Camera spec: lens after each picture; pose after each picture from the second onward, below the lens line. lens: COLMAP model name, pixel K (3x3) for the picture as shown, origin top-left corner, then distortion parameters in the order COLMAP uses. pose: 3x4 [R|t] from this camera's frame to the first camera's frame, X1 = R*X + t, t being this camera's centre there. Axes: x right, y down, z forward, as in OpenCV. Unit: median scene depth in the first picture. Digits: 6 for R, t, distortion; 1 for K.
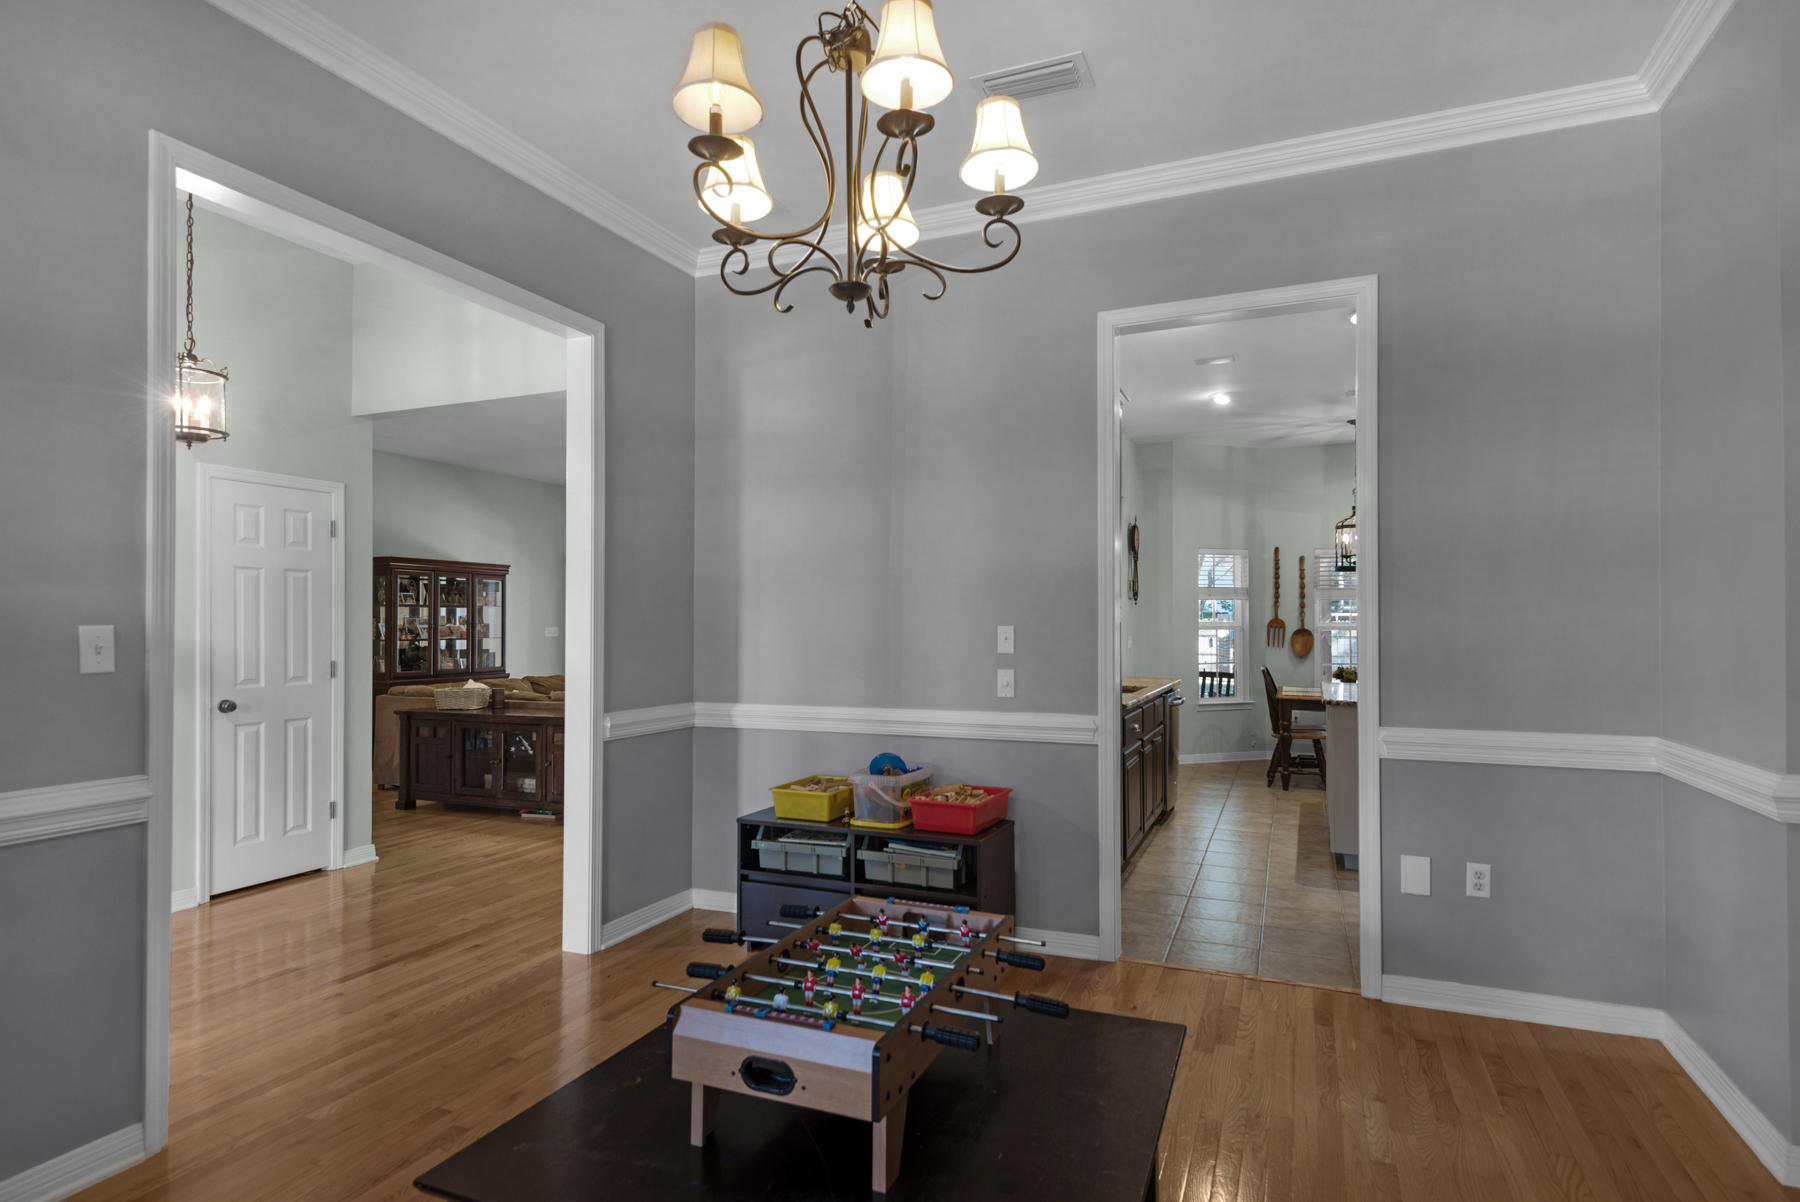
lens RADIAL K [[922.7, 0, 973.9], [0, 922.7, 624.7], [0, 0, 1]] dist [-0.015213, -0.006551]
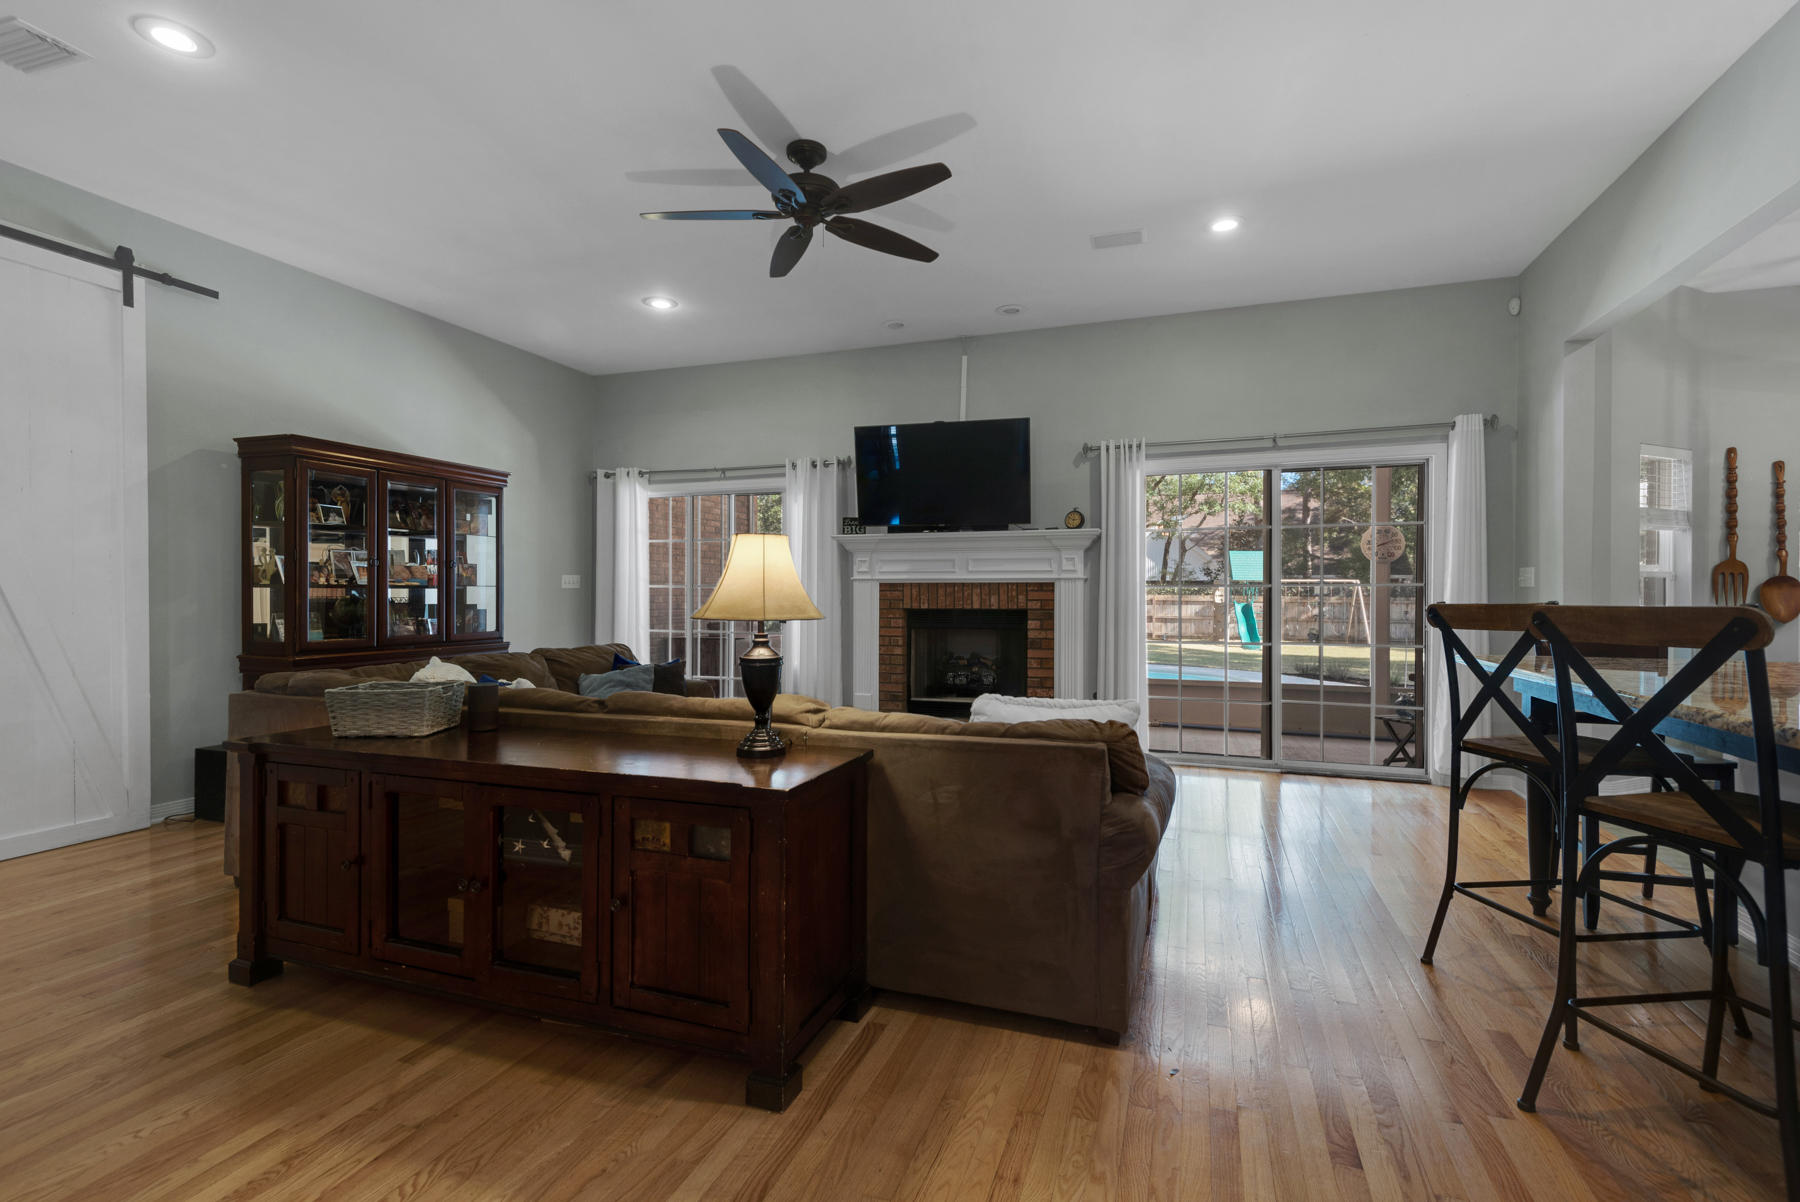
lens RADIAL K [[829.9, 0, 945.4], [0, 829.9, 602.1], [0, 0, 1]] dist [0.021600, -0.009500]
pose [[0.999888, 0.004617, 0.014210, -0.219119], [-0.004826, 0.999880, 0.014742, 0.016061], [-0.014141, -0.014809, 0.999790, 0.432457]]
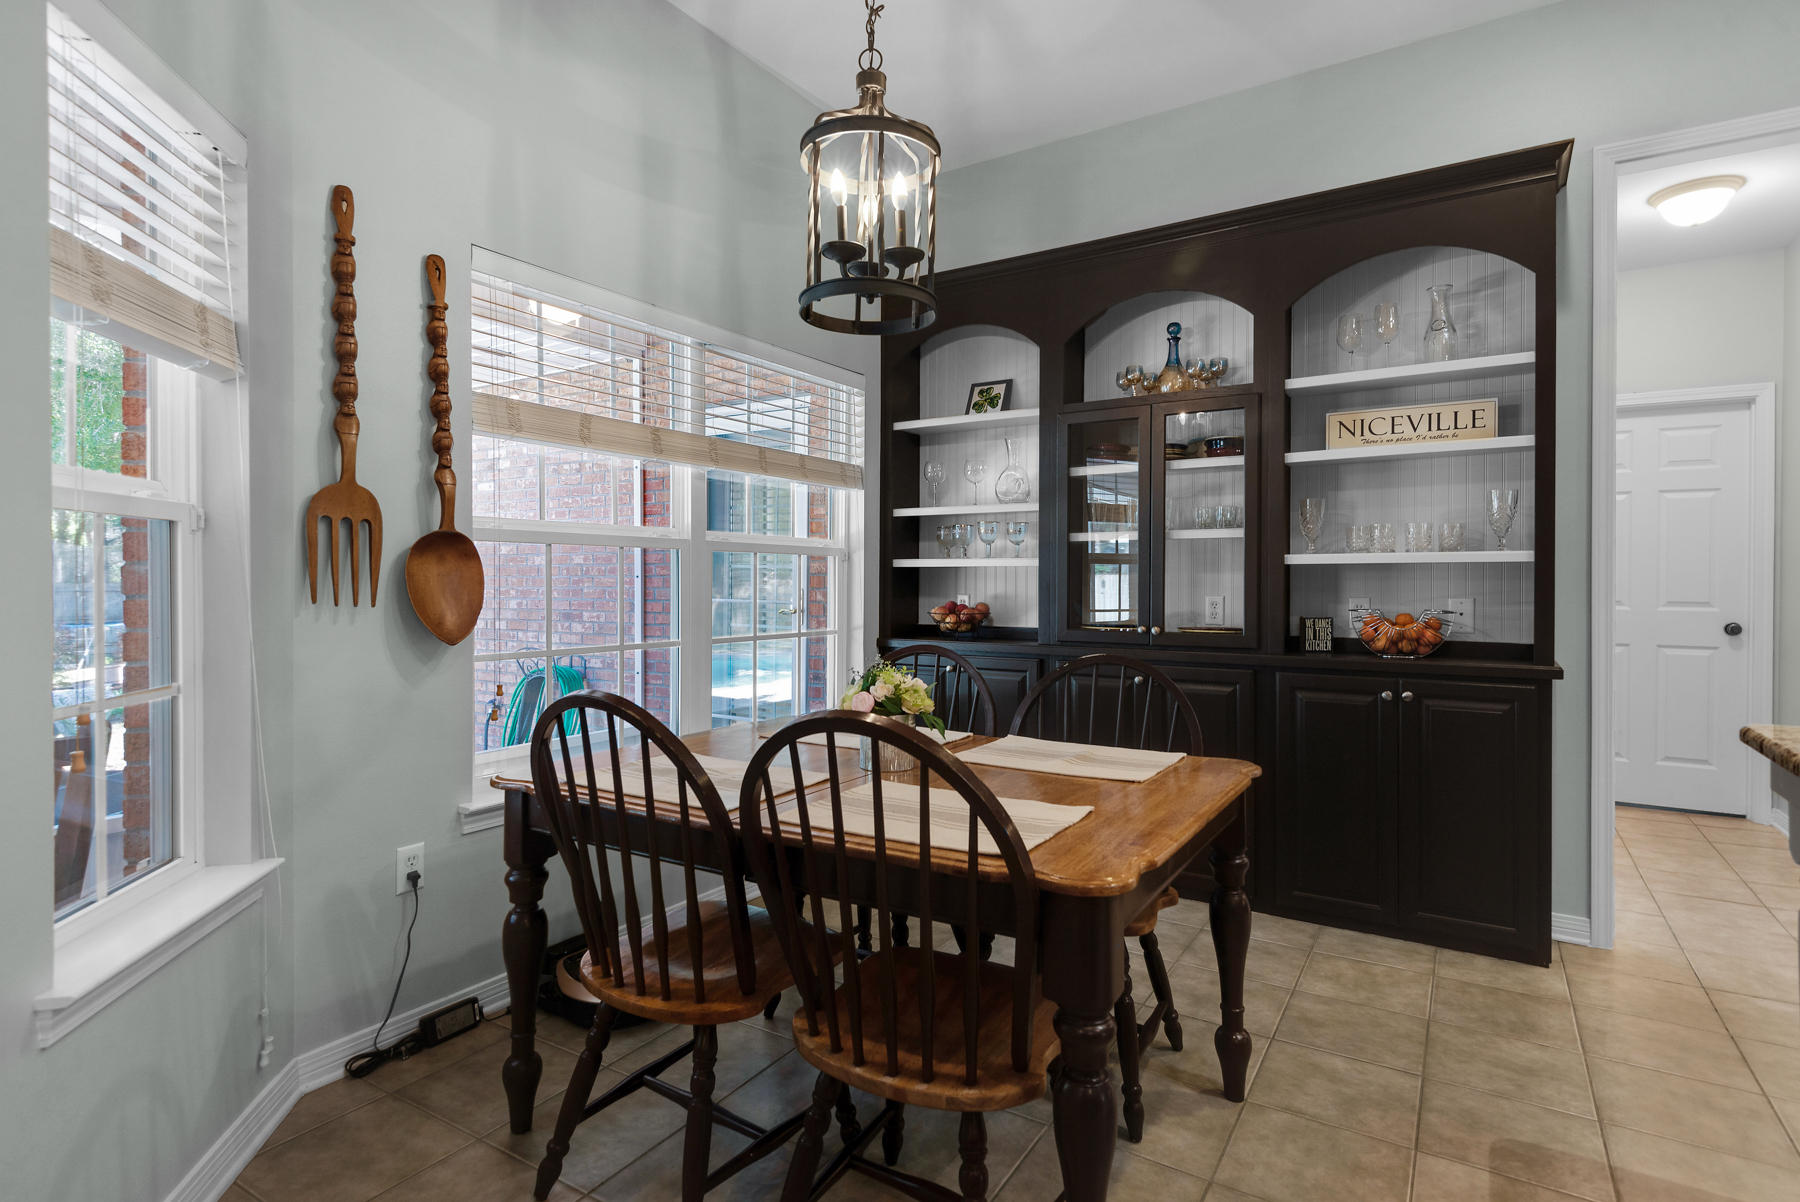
lens RADIAL K [[965.2, 0, 886.6], [0, 965.2, 584.3], [0, 0, 1]] dist [0.009176, -0.001610]
pose [[0.265469, -0.005745, 0.964102, 0.124140], [-0.004643, 0.999963, 0.007237, 0.016553], [-0.964108, -0.006398, 0.265432, 0.800120]]
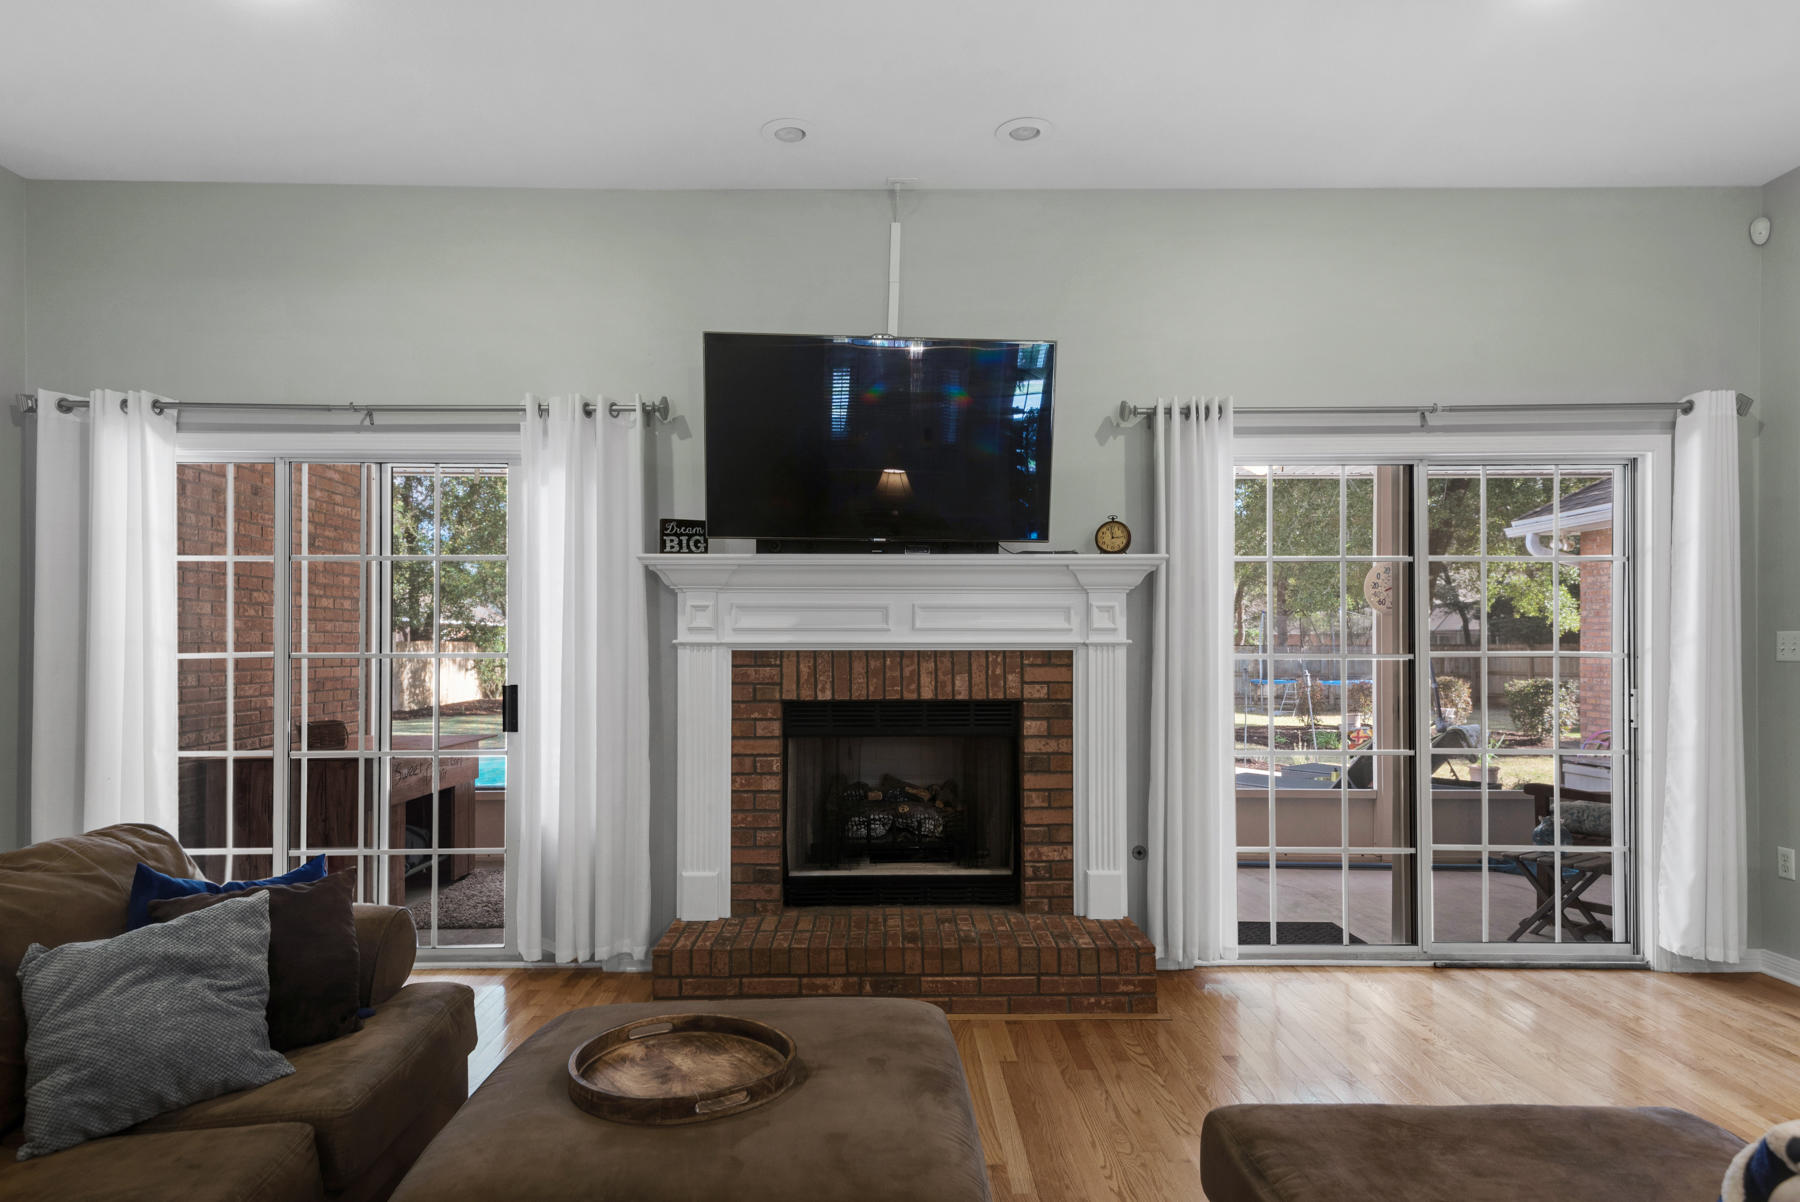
lens RADIAL K [[983.4, 0, 861.8], [0, 983.4, 630.3], [0, 0, 1]] dist [0.028190, -0.001767]
pose [[0.941416, 0.004951, 0.337210, -0.351776], [-0.006137, 0.999978, 0.002451, 0.000750], [-0.337190, -0.004376, 0.941426, 0.711794]]
